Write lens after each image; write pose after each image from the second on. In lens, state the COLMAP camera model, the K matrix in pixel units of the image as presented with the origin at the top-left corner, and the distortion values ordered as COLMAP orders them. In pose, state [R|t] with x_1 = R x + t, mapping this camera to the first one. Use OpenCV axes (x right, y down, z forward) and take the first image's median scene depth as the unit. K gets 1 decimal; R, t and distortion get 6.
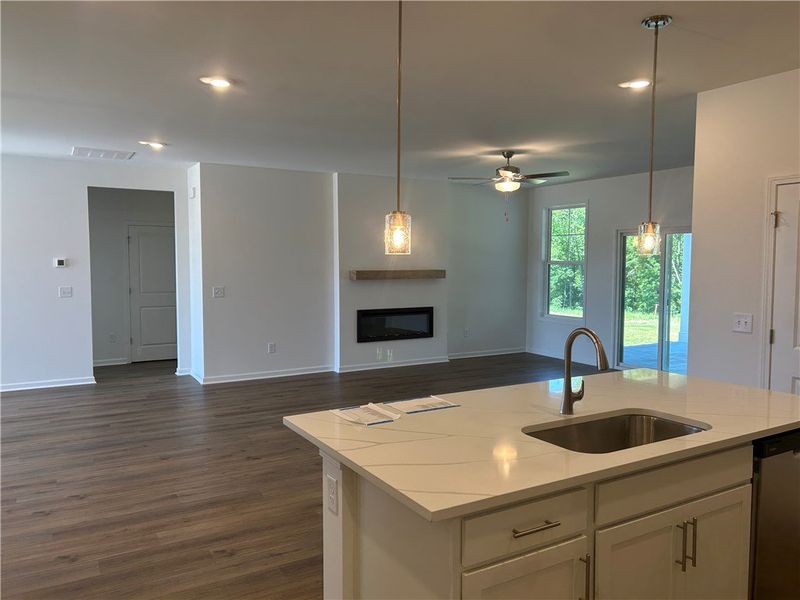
lens RADIAL K [[598.0, 0, 400.0], [0, 598.0, 300.0], [0, 0, 1]] dist [0.008292, 0.003737]
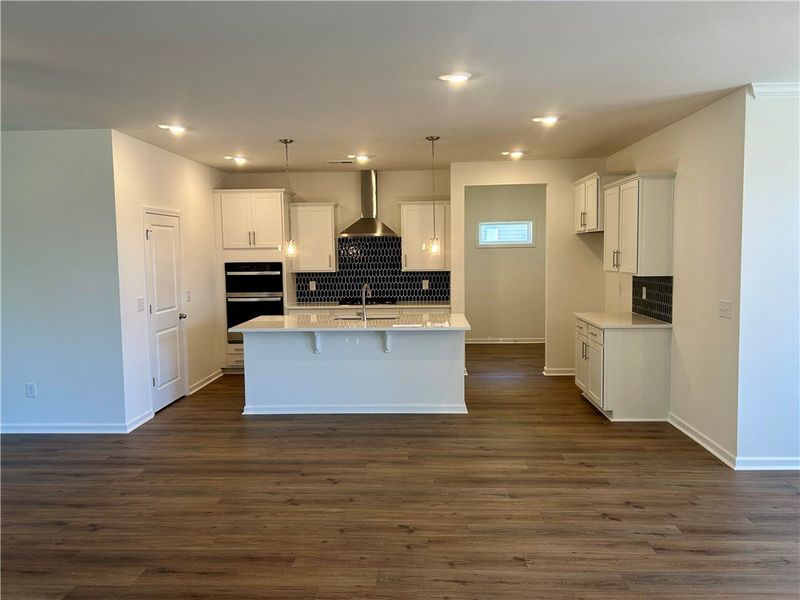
lens RADIAL K [[599.9, 0, 400.0], [0, 599.9, 300.0], [0, 0, 1]] dist [0.055646, -0.057943]
pose [[-0.833224, -0.035924, 0.551767, -0.740067], [0.049496, 0.989036, 0.139136, -0.139719], [-0.550716, 0.143242, -0.822310, 1.823211]]
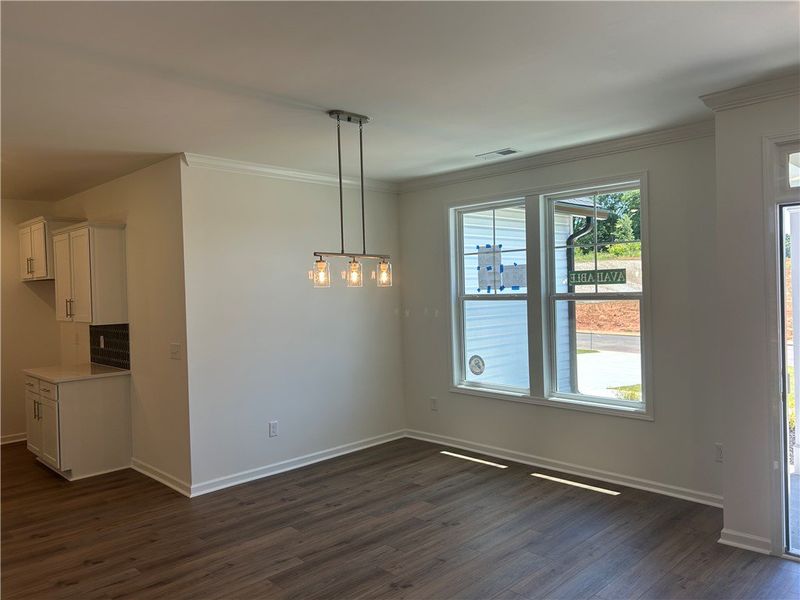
lens RADIAL K [[599.9, 0, 400.0], [0, 599.9, 300.0], [0, 0, 1]] dist [0.055646, -0.057943]
pose [[-0.970992, 0.028083, -0.237457, -0.776809], [0.007418, 0.996139, 0.087478, -0.144950], [0.238997, 0.083179, -0.967451, 1.857032]]
